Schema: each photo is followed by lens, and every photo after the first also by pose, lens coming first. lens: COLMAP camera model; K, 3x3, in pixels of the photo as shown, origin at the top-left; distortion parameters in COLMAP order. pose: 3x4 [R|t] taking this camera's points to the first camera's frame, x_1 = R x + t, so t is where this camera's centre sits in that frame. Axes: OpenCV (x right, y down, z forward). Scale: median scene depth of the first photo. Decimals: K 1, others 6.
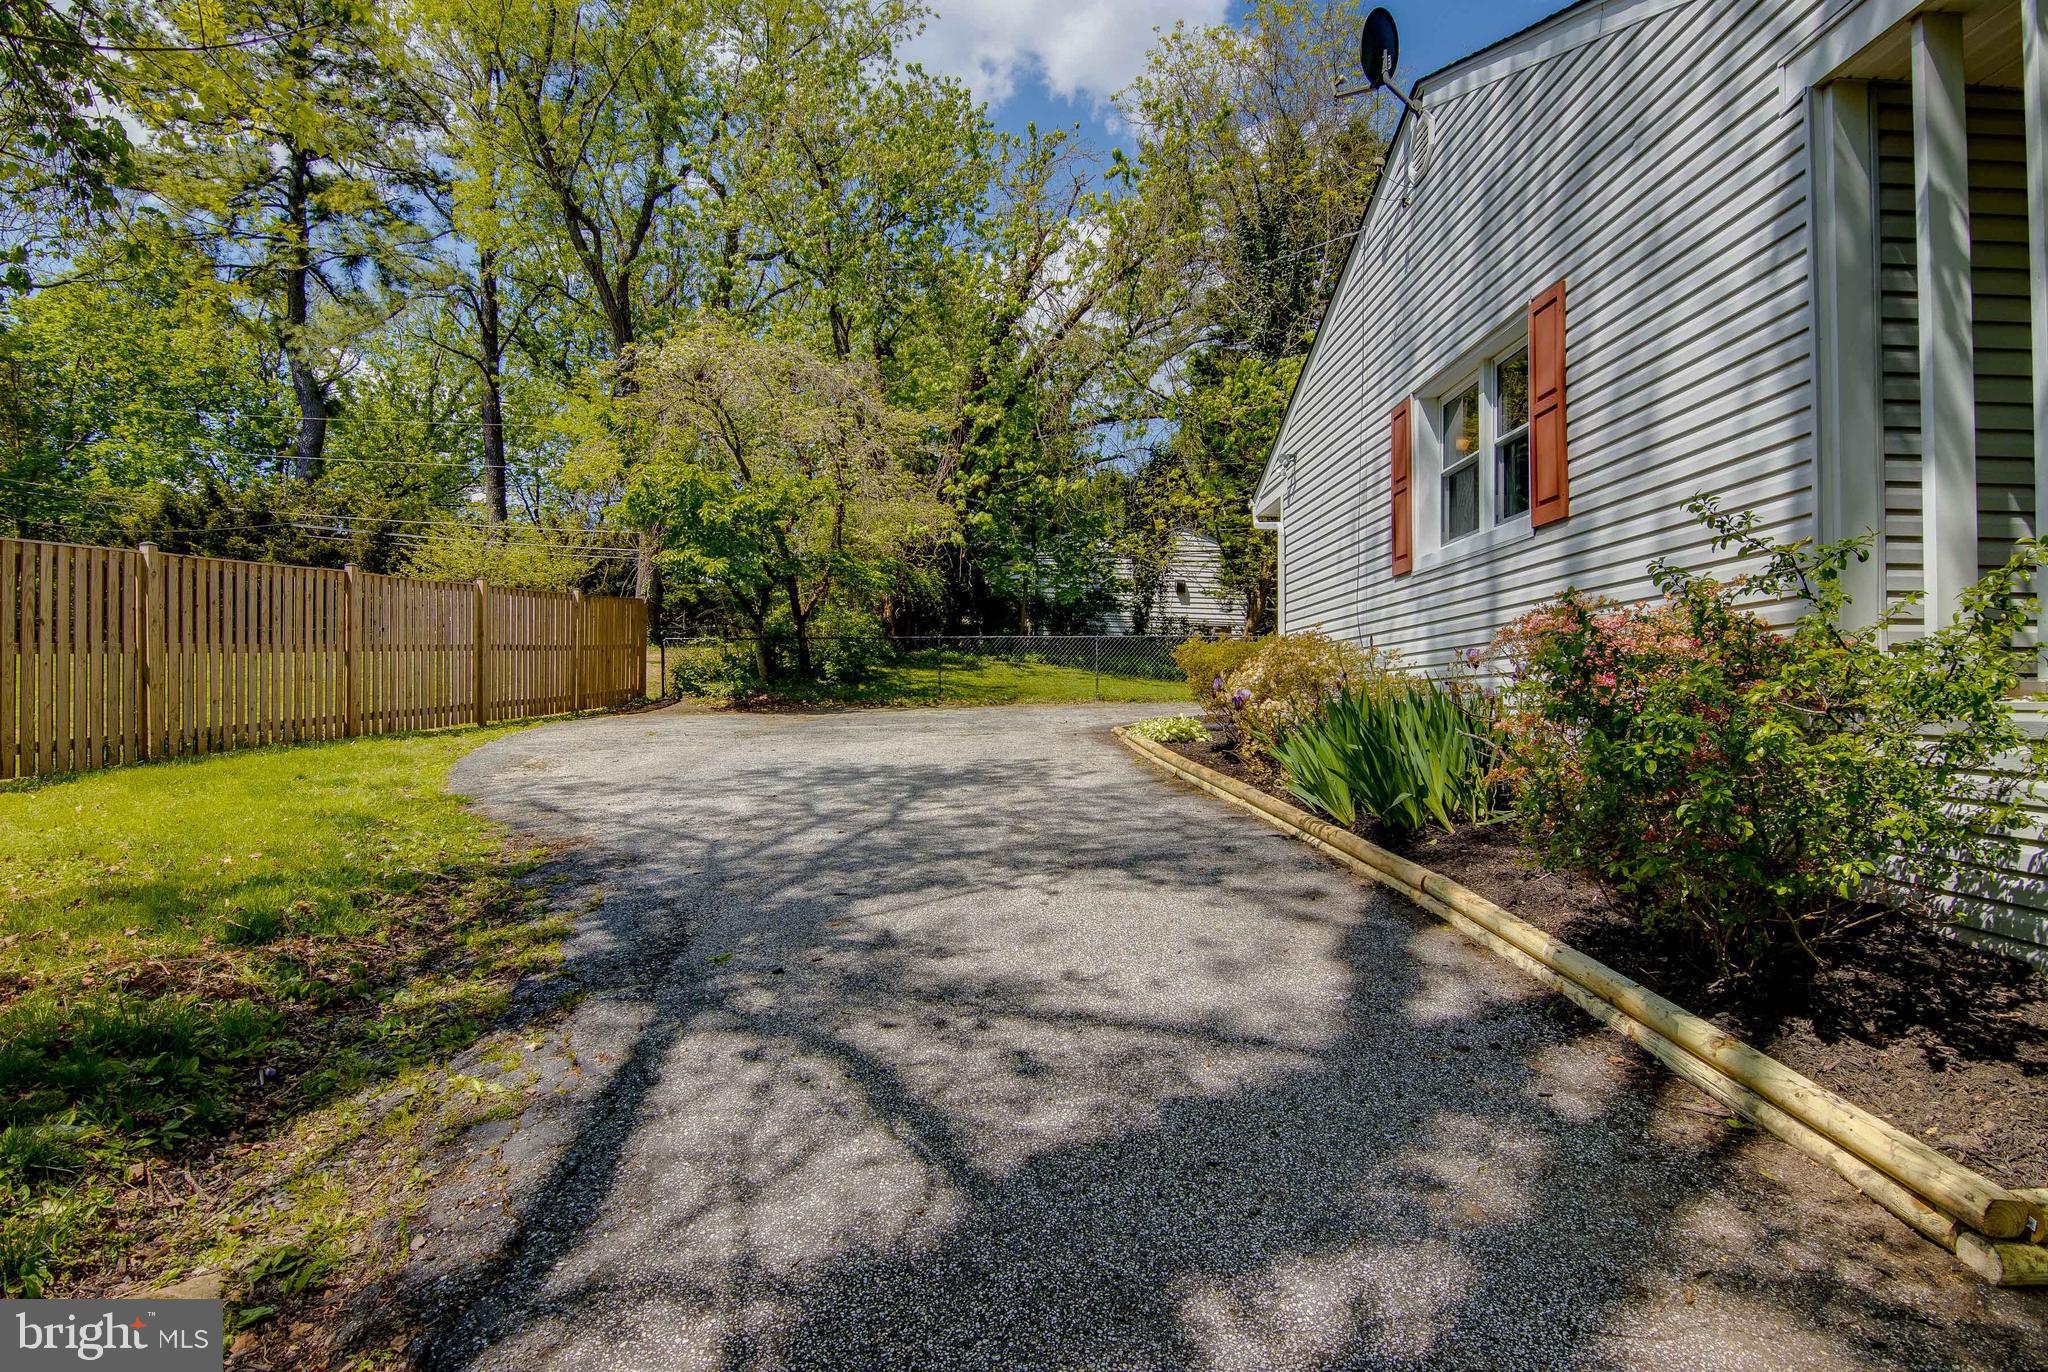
lens RADIAL K [[1030.8, 0, 1019.9], [0, 1030.8, 676.4], [0, 0, 1]] dist [0.027626, -0.018809]
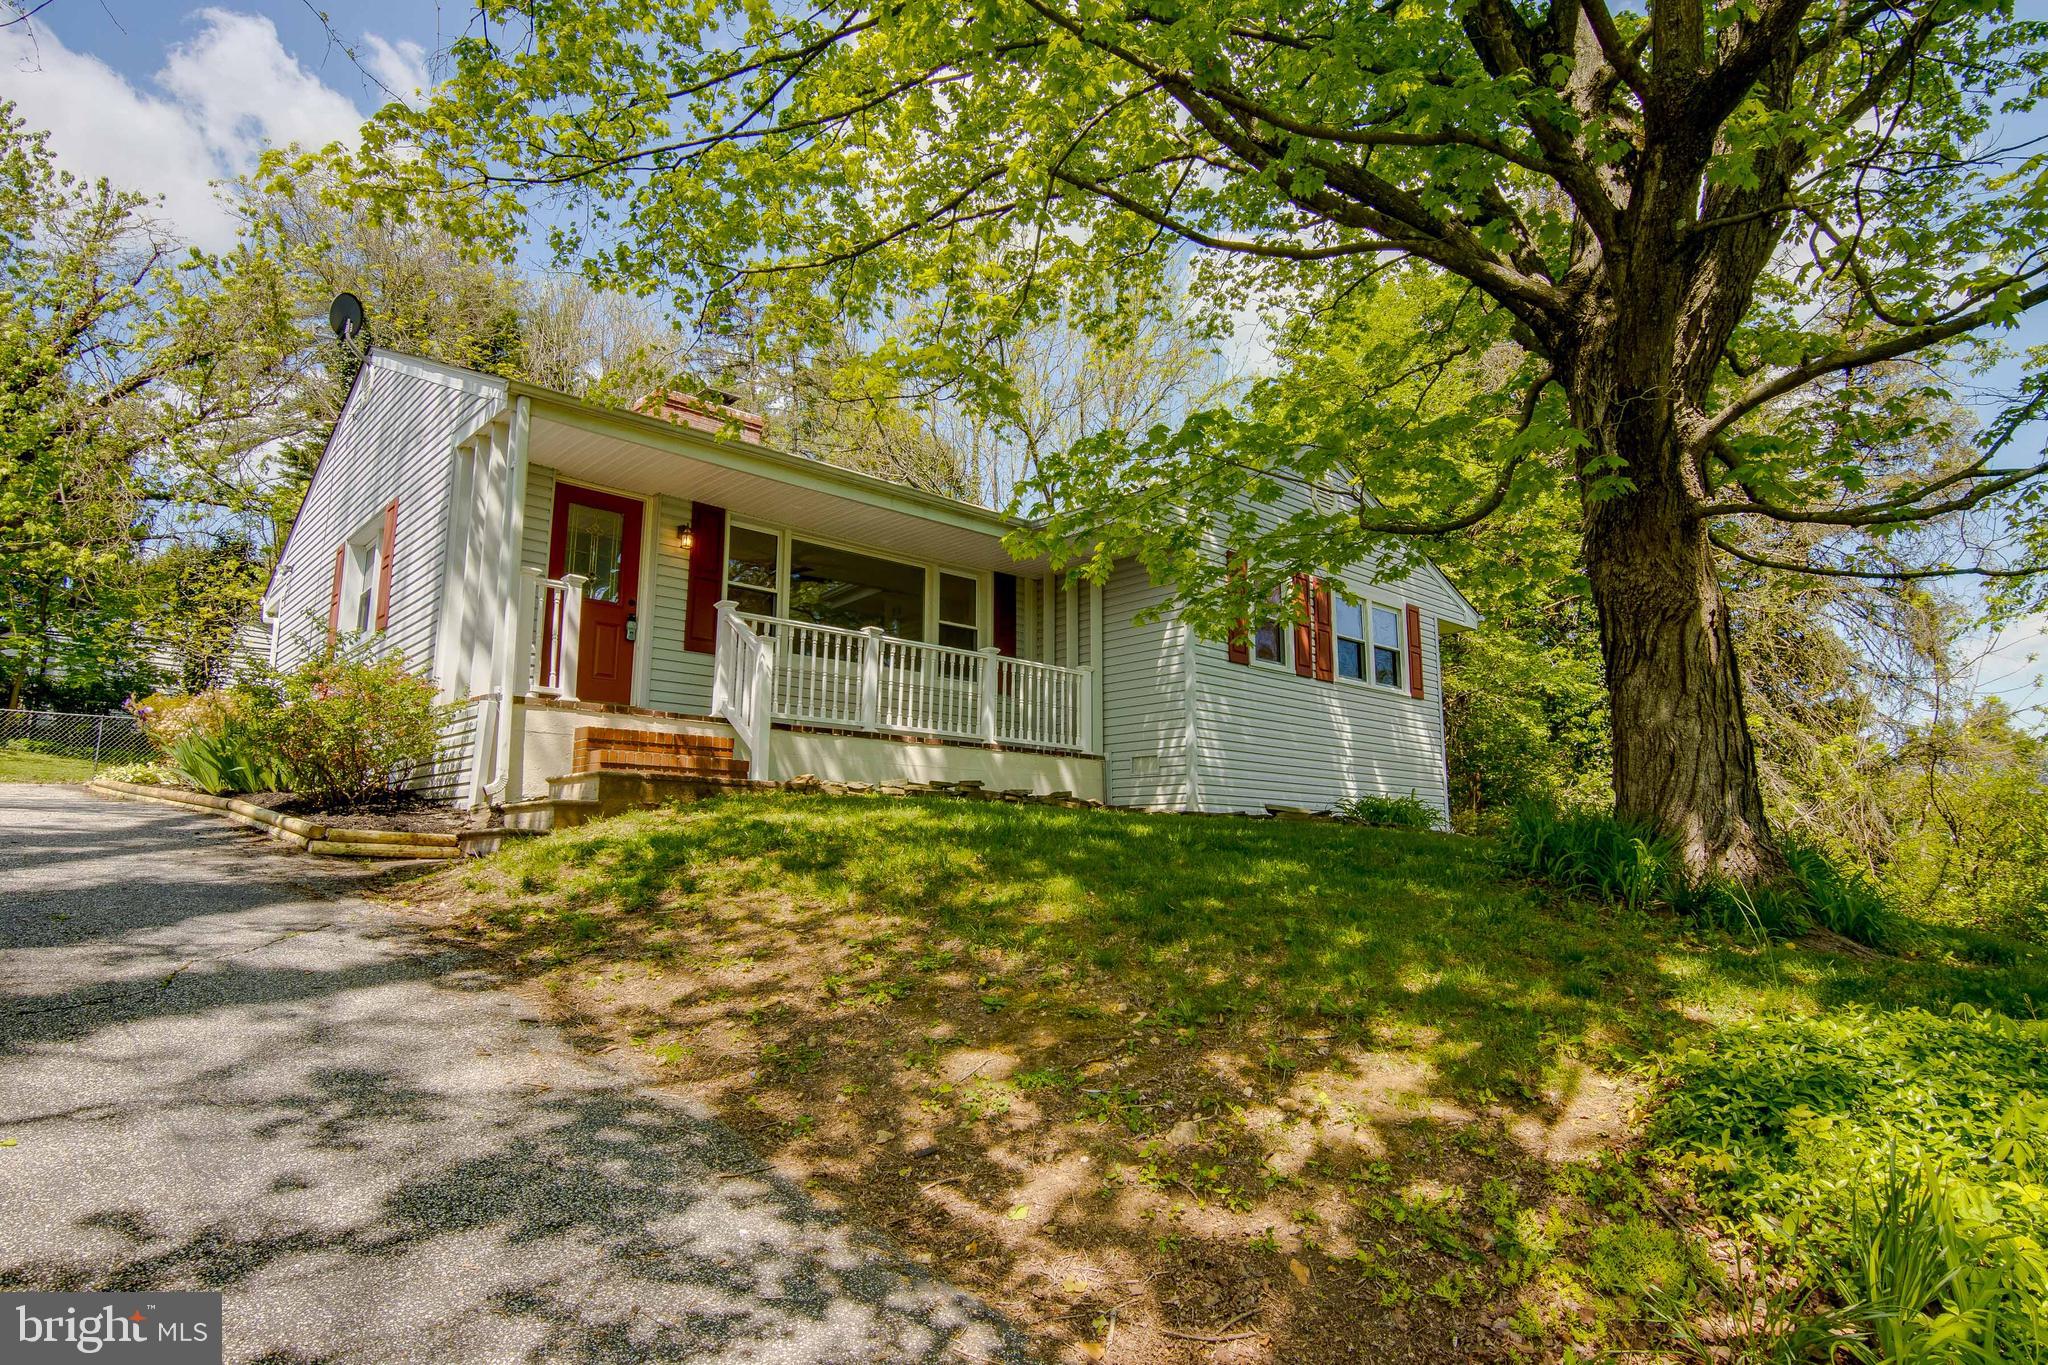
lens RADIAL K [[1144.7, 0, 1024.0], [0, 1144.7, 682.5], [0, 0, 1]] dist [-0.002127, 0.000481]
pose [[0.760193, 0.103709, 0.641366, 0.037305], [-0.019662, 0.990398, -0.136843, 0.055543], [-0.649399, 0.091416, 0.754933, -0.341748]]
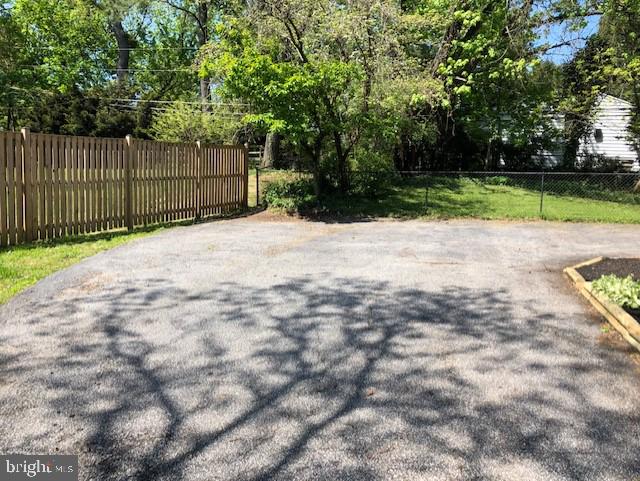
lens RADIAL K [[535.1, 0, 320.0], [0, 535.1, 240.5], [0, 0, 1]] dist [0.025793, -0.001022]
pose [[0.956611, 0.051666, -0.286752, -0.000630], [-0.019019, 0.993127, 0.115490, -0.020816], [0.290748, -0.105025, 0.951018, 0.171491]]
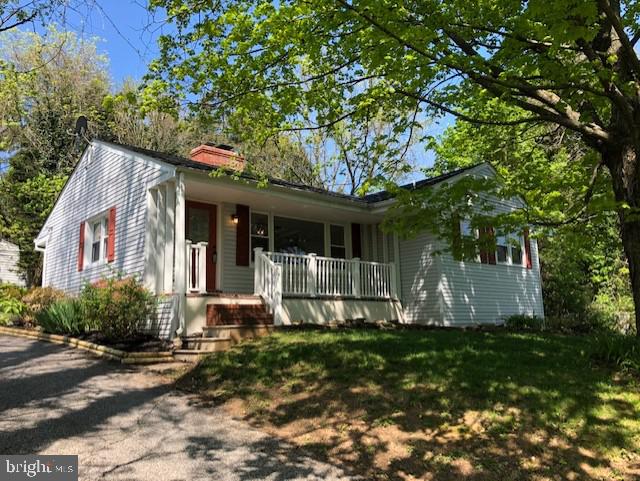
lens RADIAL K [[535.1, 0, 320.0], [0, 535.1, 240.5], [0, 0, 1]] dist [0.025793, -0.001022]
pose [[0.762742, 0.084717, 0.641130, -0.074188], [0.008259, 0.990026, -0.140644, 0.025173], [-0.646650, 0.112570, 0.754435, -0.363145]]
